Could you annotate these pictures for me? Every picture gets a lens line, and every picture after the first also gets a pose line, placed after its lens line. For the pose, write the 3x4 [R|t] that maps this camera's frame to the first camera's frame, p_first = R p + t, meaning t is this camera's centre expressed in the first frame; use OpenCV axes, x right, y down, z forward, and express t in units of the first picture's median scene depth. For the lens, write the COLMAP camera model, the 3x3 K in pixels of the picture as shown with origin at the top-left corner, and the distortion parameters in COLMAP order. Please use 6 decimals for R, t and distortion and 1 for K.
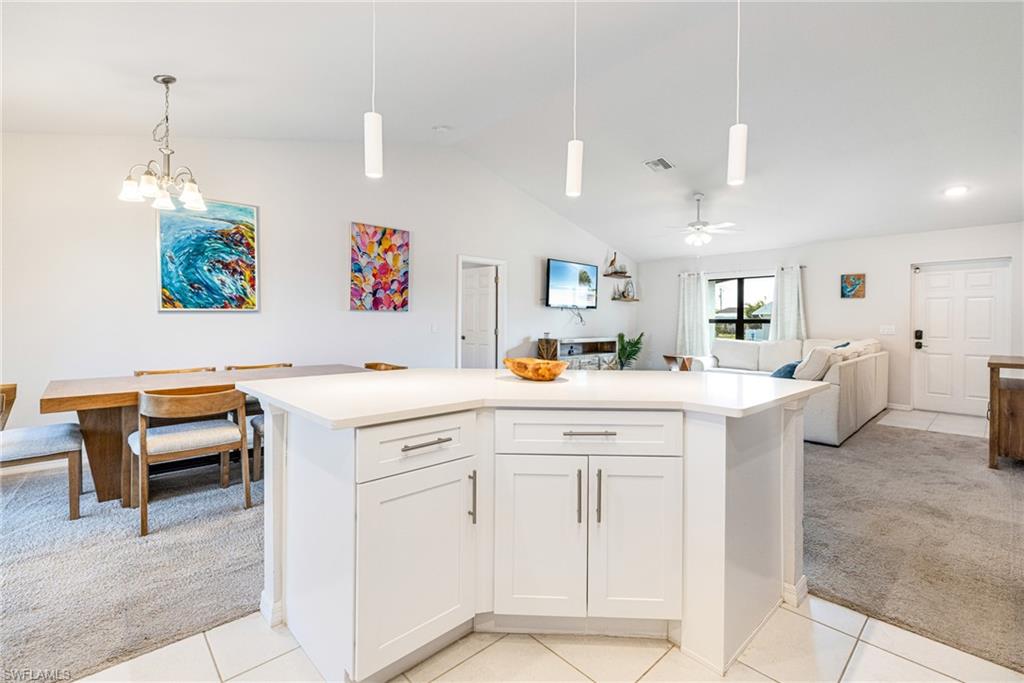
lens RADIAL K [[448.6, 0, 509.4], [0, 448.6, 322.4], [0, 0, 1]] dist [-0.002796, 0.000691]
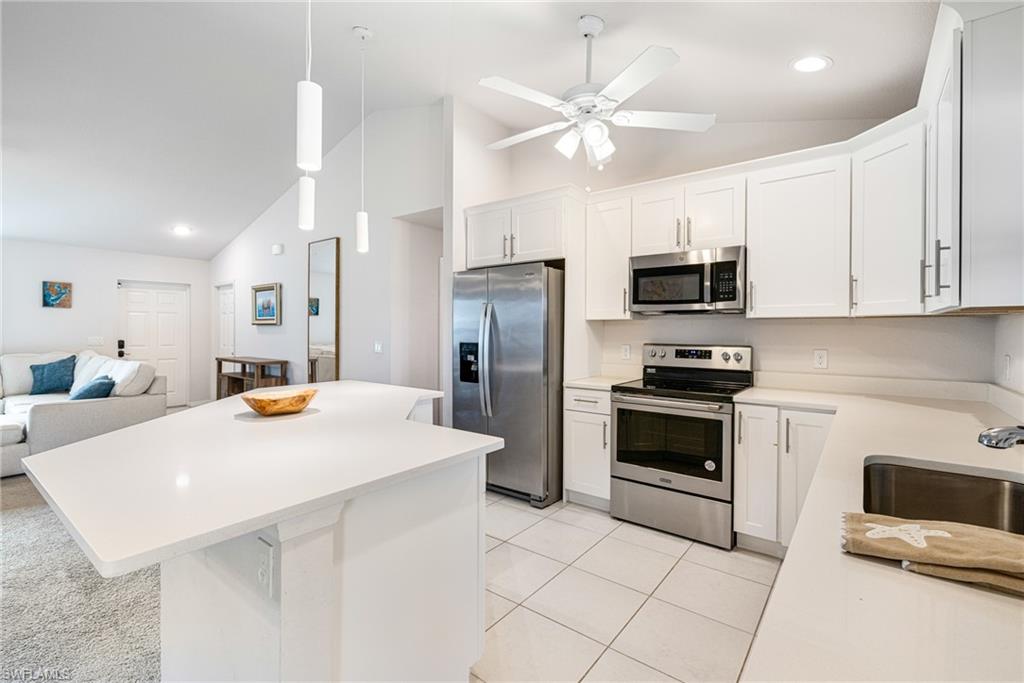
lens RADIAL K [[448.6, 0, 504.2], [0, 448.6, 337.4], [0, 0, 1]] dist [-0.002796, 0.000691]
pose [[-0.162294, -0.026813, 0.986378, -0.307252], [-0.006179, 0.999639, 0.026156, -0.022474], [-0.986723, -0.001850, -0.162401, 0.234749]]
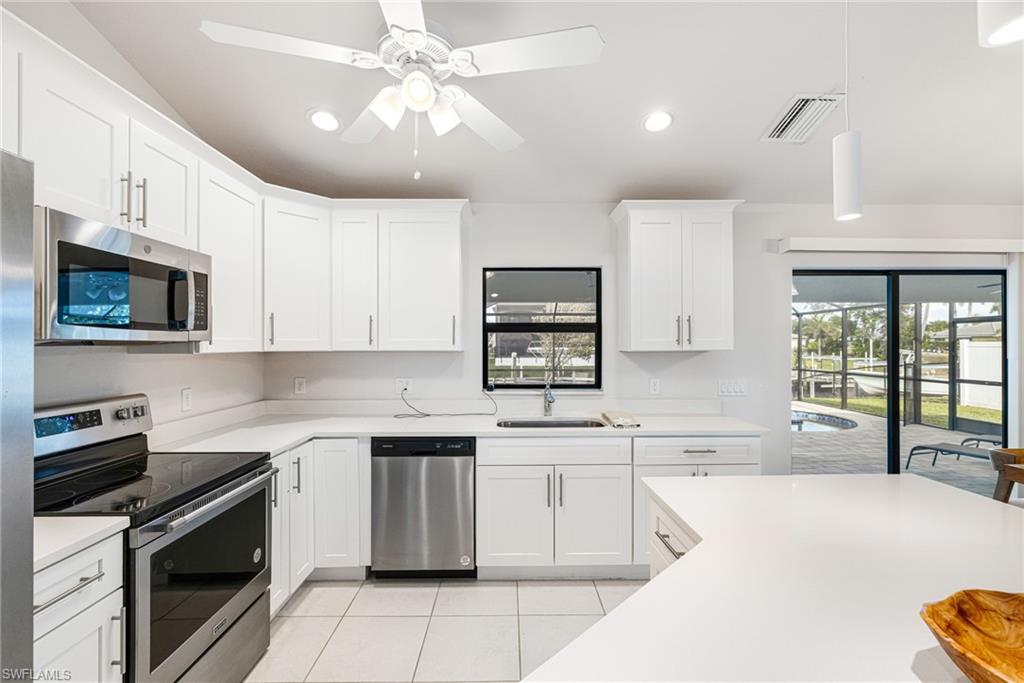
lens RADIAL K [[448.6, 0, 517.6], [0, 448.6, 337.6], [0, 0, 1]] dist [-0.002796, 0.000691]
pose [[-0.656818, -0.016579, -0.753867, 0.175904], [-0.001185, 0.999780, -0.020955, -0.036235], [0.754049, -0.012870, -0.656692, 0.314293]]
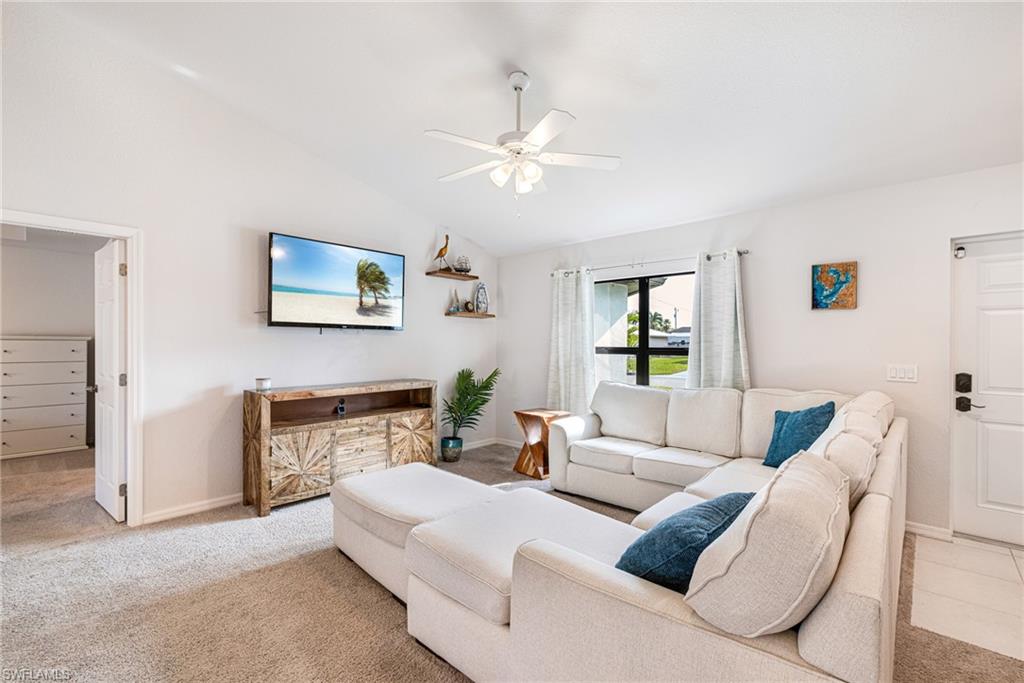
lens RADIAL K [[448.6, 0, 515.2], [0, 448.6, 342.1], [0, 0, 1]] dist [-0.002796, 0.000691]
pose [[0.995658, -0.004754, 0.092962, 0.354230], [0.004669, 0.999988, 0.001138, -0.018894], [-0.092967, -0.000699, 0.995669, 0.522607]]
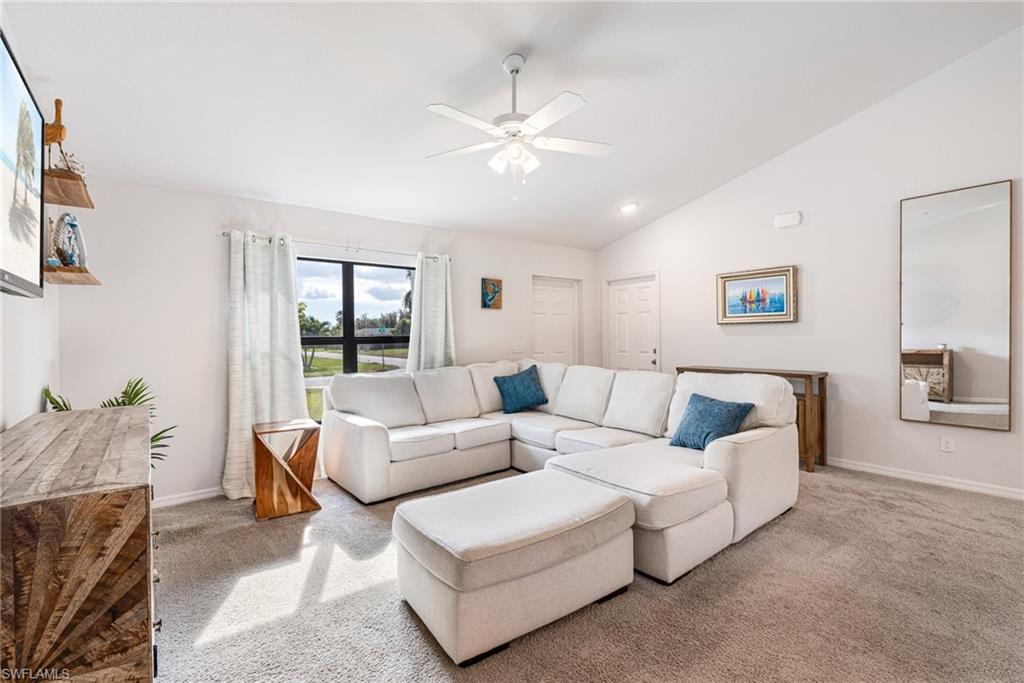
lens RADIAL K [[448.6, 0, 512.4], [0, 448.6, 337.5], [0, 0, 1]] dist [-0.002796, 0.000691]
pose [[0.067241, -0.010256, 0.997684, -0.026851], [0.013663, 0.999863, 0.009357, -0.010541], [-0.997643, 0.013002, 0.067372, 0.915823]]
